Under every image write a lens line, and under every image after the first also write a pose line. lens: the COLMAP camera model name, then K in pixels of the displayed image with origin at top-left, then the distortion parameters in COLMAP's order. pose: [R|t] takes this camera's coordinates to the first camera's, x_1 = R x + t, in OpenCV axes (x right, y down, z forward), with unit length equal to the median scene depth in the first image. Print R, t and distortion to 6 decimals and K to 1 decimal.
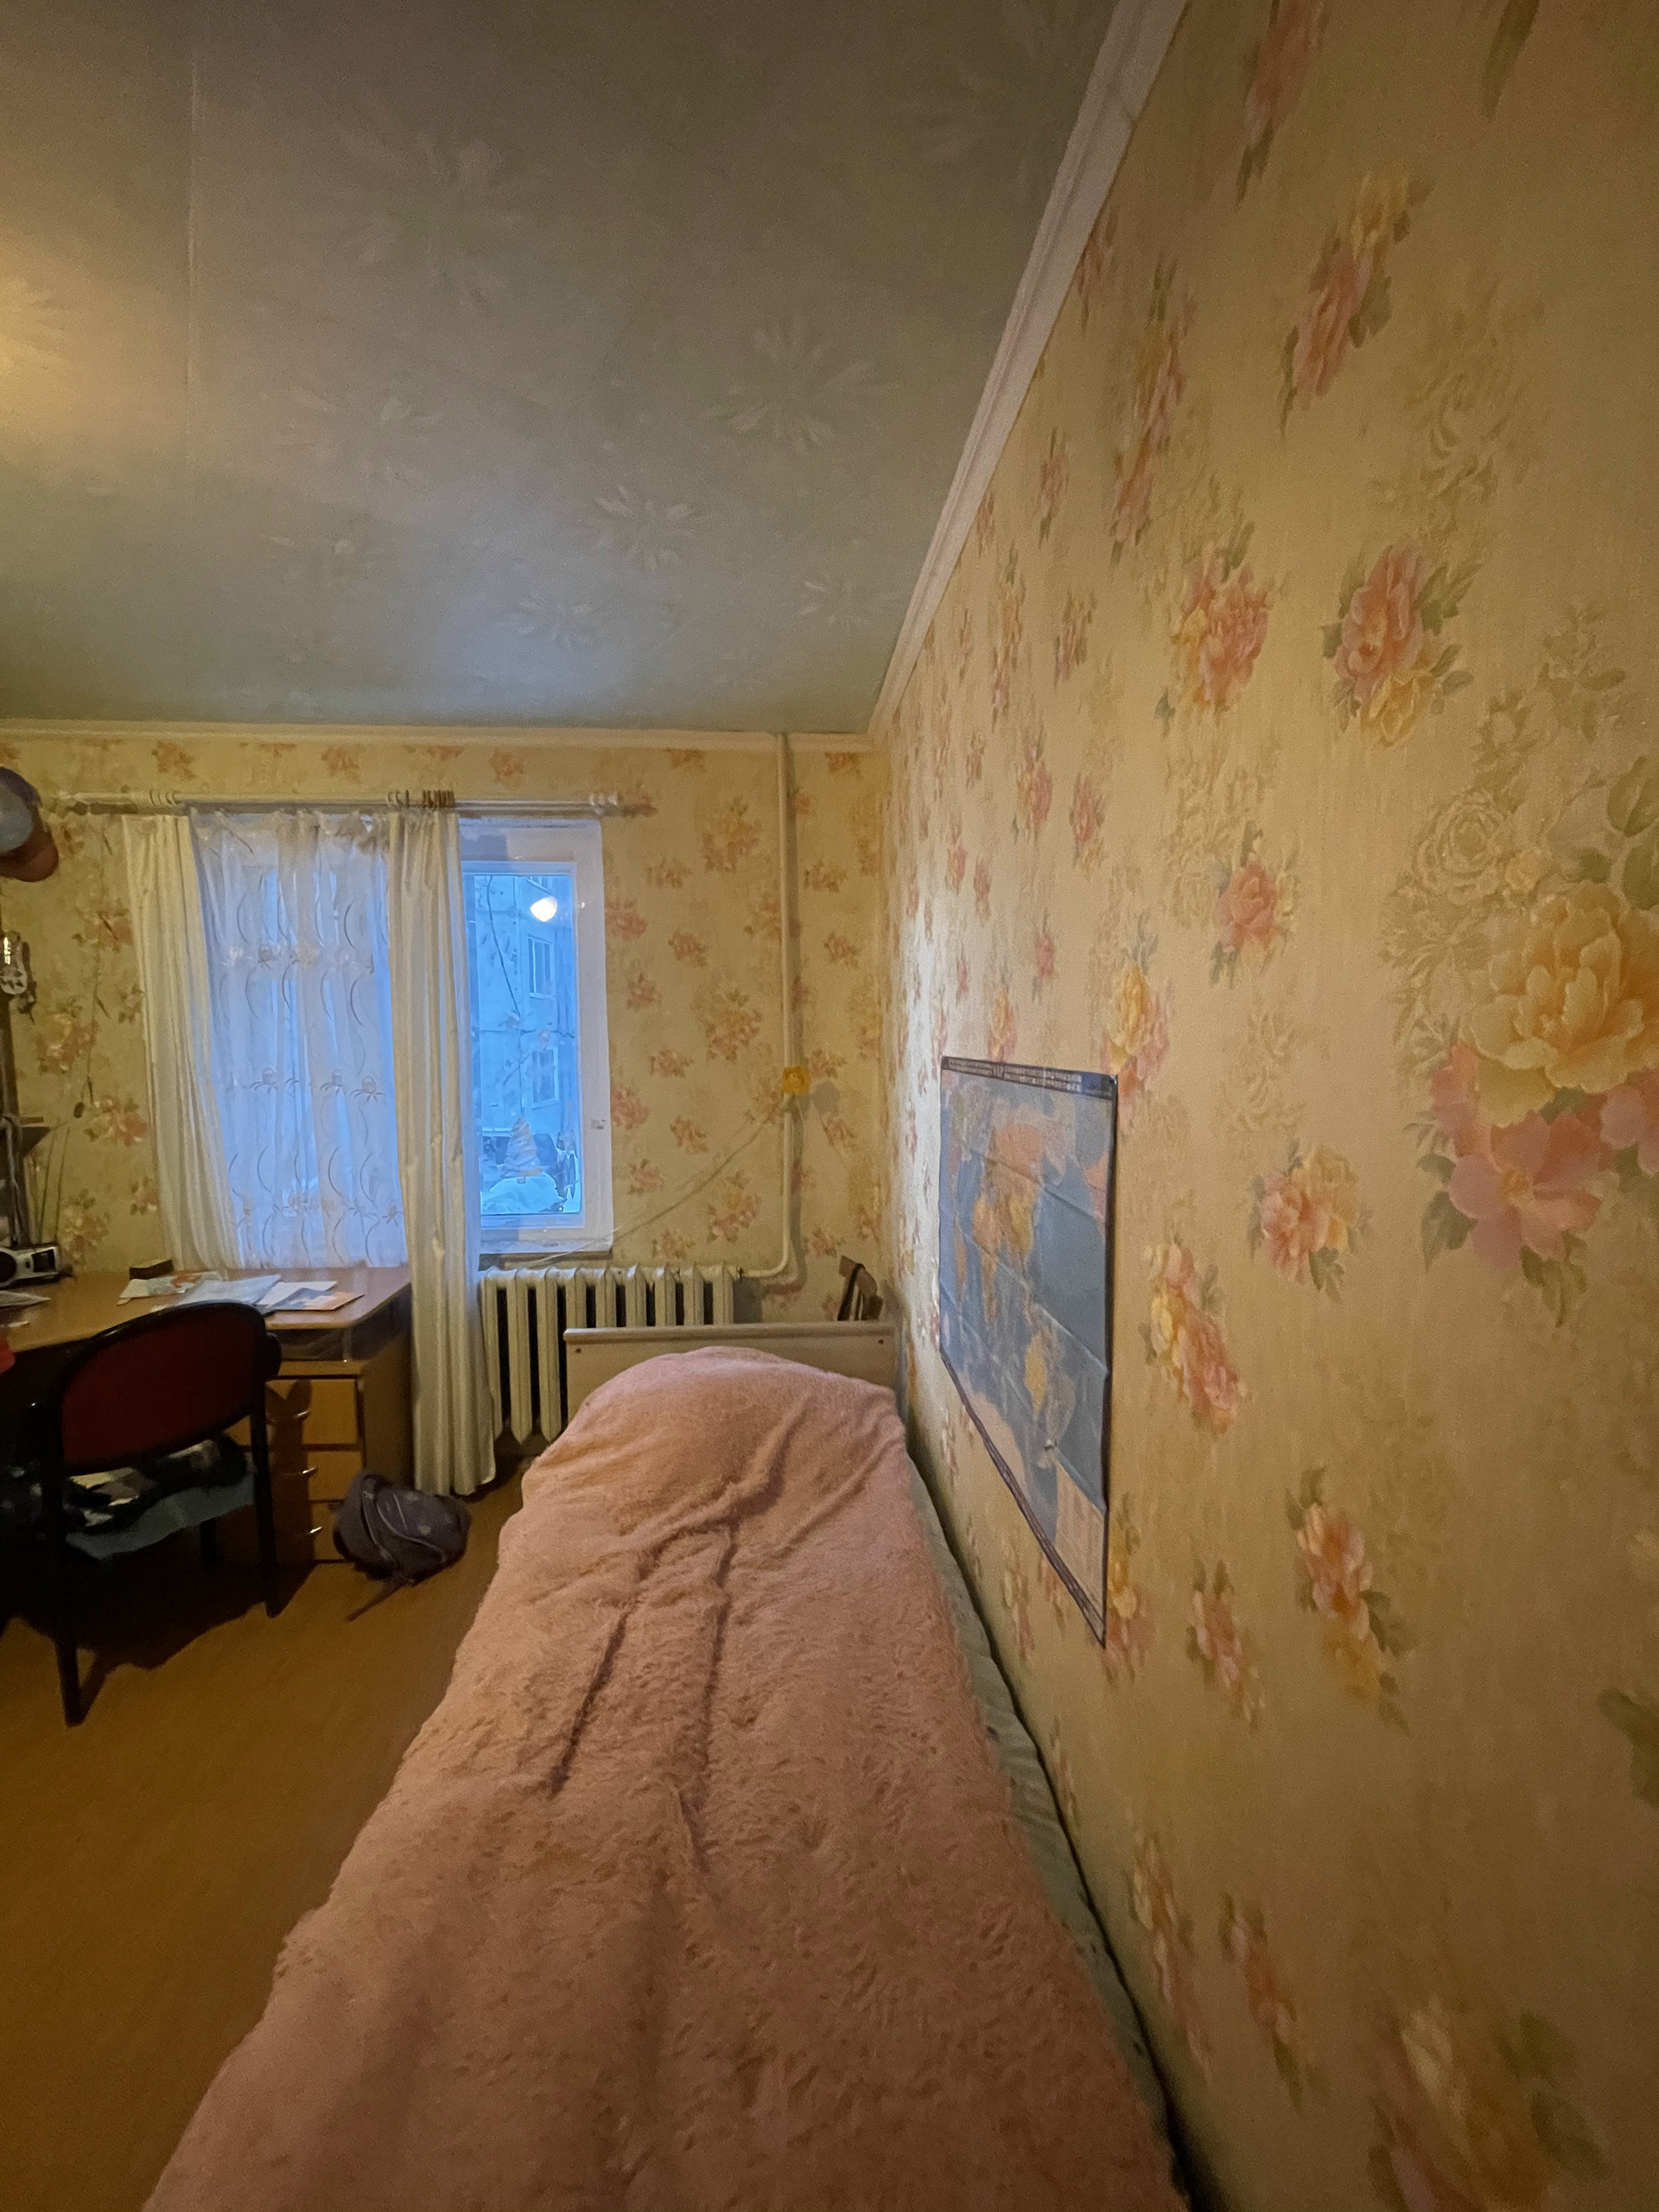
lens RADIAL K [[894.5, 0, 829.1], [0, 894.5, 1112.3], [0, 0, 1]] dist [-0.002980, 0.000149]
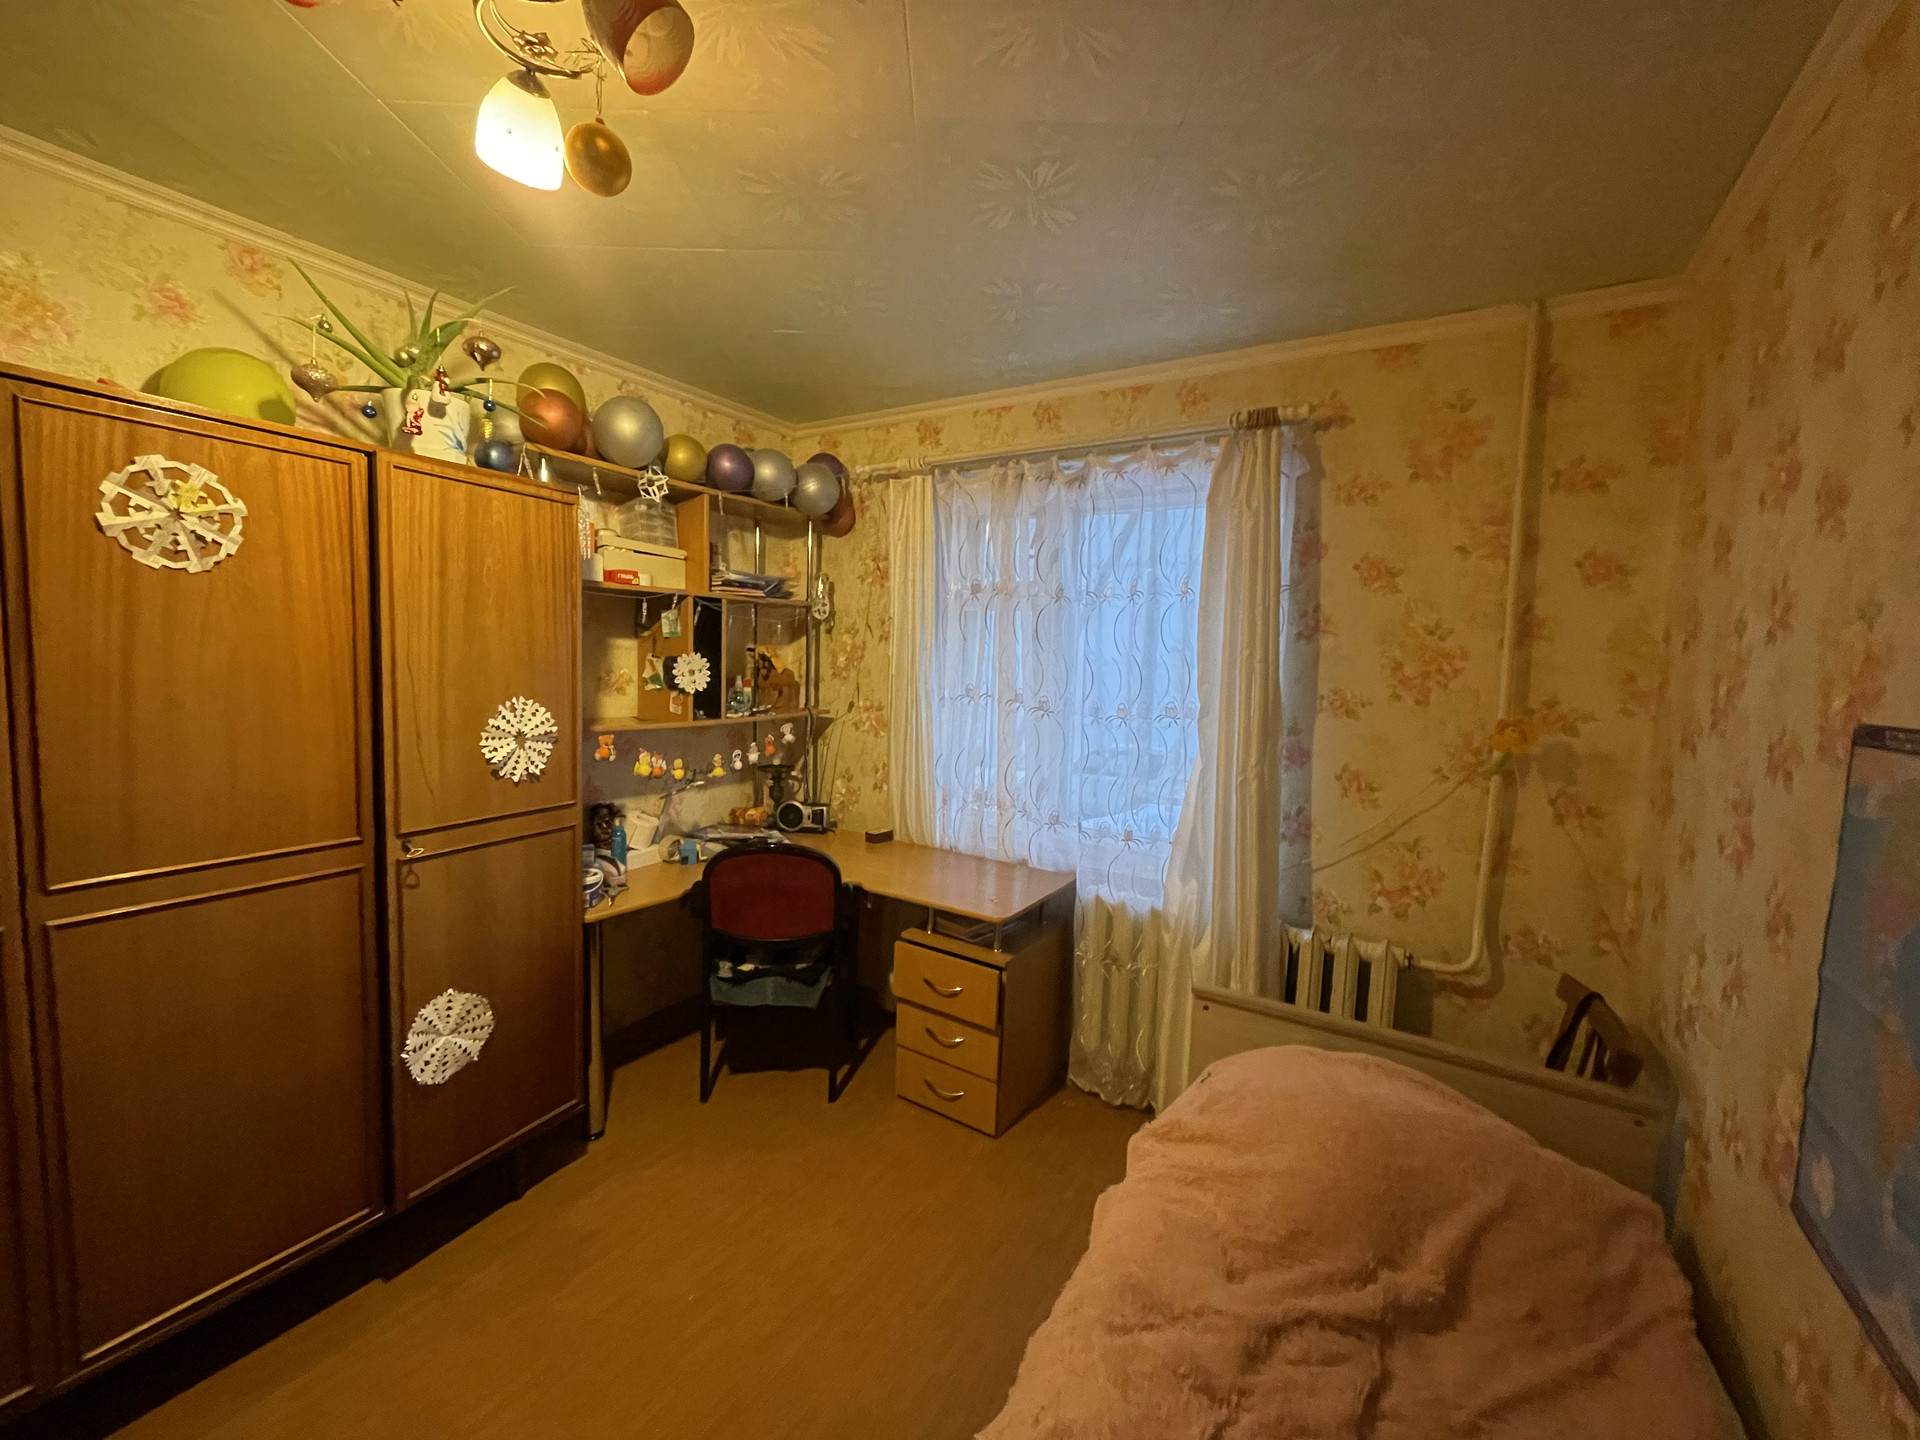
lens RADIAL K [[776.4, 0, 959.4], [0, 776.4, 717.6], [0, 0, 1]] dist [-0.002980, 0.000149]
pose [[0.811423, 0.080826, -0.578844, -0.039687], [-0.095980, 0.995373, 0.004442, -0.008144], [0.576525, 0.051953, 0.815426, 0.157771]]
